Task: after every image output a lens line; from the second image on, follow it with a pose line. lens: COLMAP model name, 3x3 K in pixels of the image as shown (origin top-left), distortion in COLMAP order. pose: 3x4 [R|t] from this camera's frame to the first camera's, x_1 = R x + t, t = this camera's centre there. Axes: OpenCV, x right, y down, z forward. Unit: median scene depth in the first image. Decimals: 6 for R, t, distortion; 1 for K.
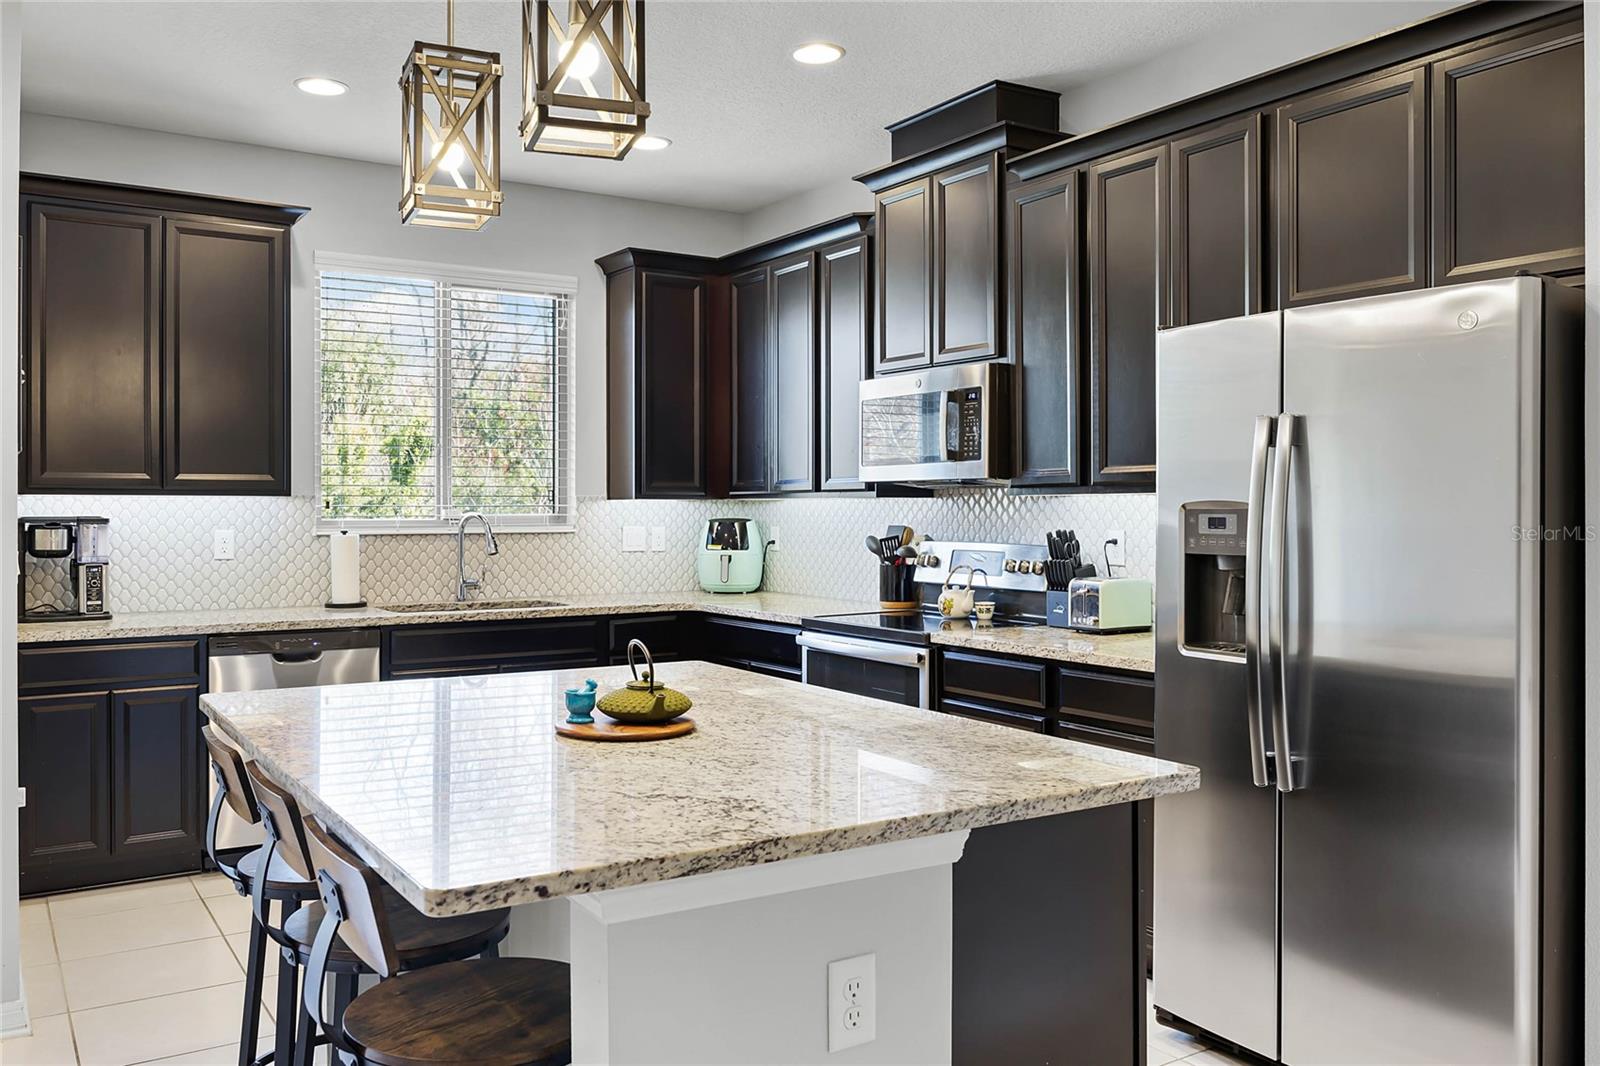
lens RADIAL K [[1294.2, 0, 788.6], [0, 1294.2, 510.6], [0, 0, 1]] dist [0.007094, -0.015014]
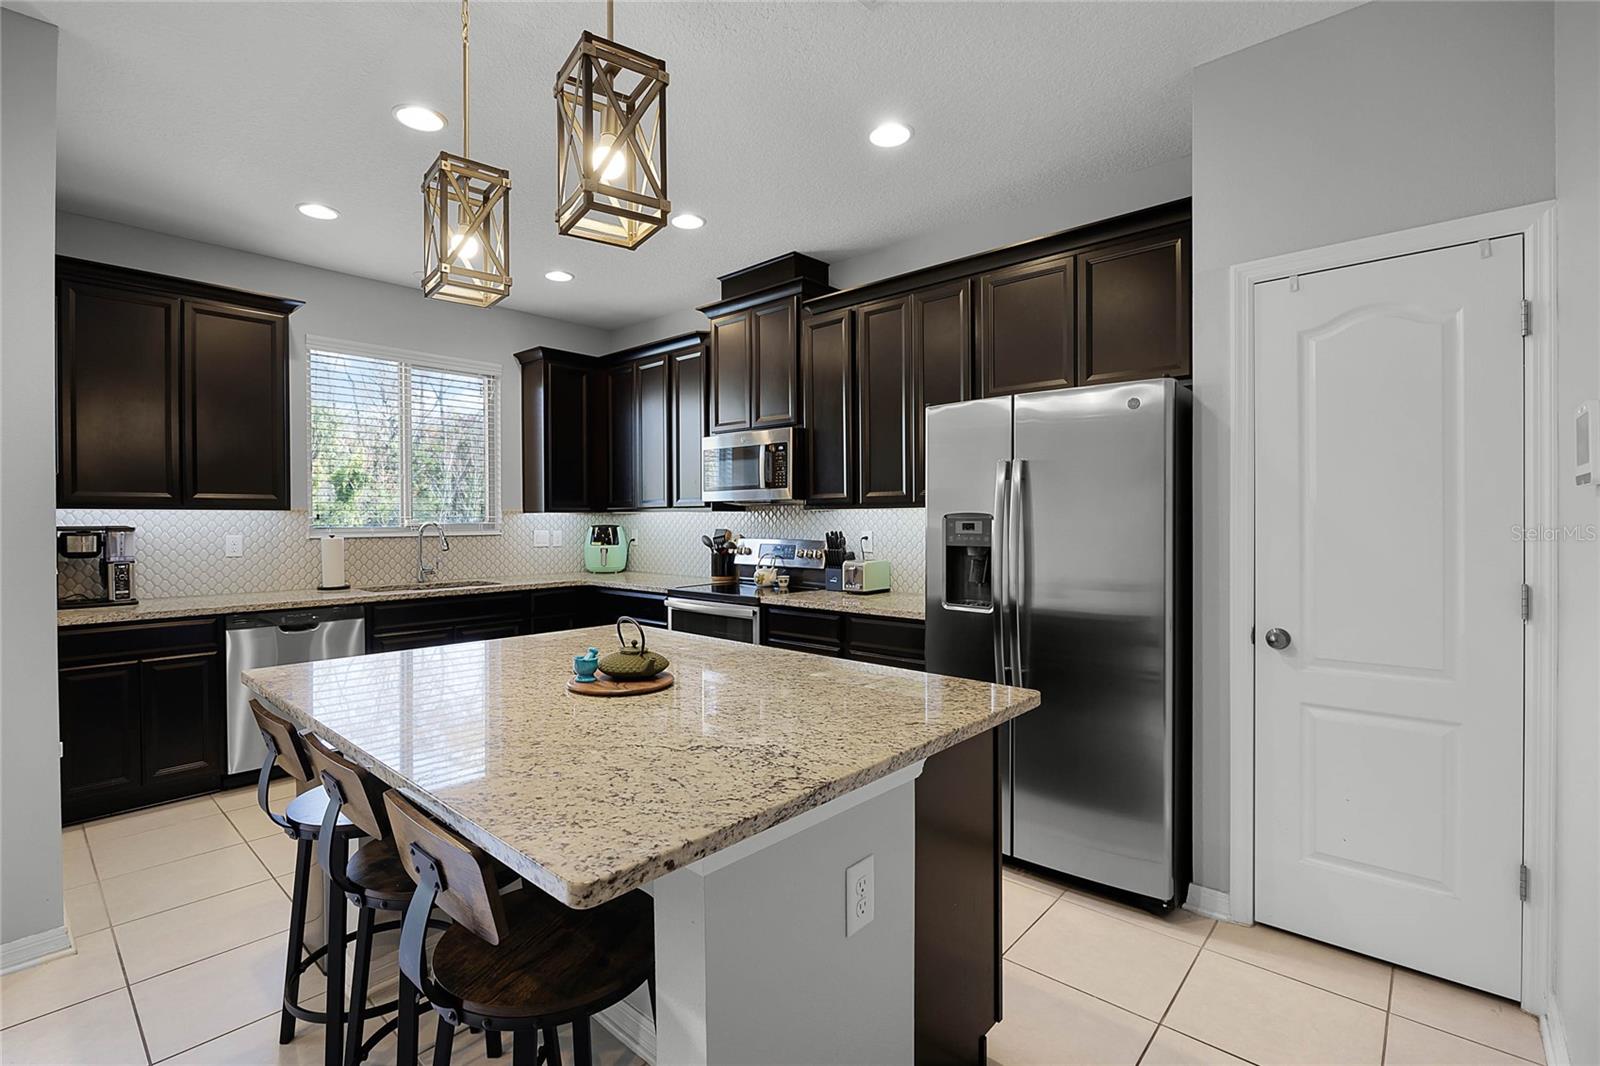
lens RADIAL K [[733.0, 0, 796.7], [0, 733.0, 524.8], [0, 0, 1]] dist [-0.007455, -0.000668]
pose [[0.963804, -0.005148, 0.266561, -0.076116], [0.003148, 0.999964, 0.007929, -0.000379], [-0.266592, -0.006803, 0.963785, 0.112321]]
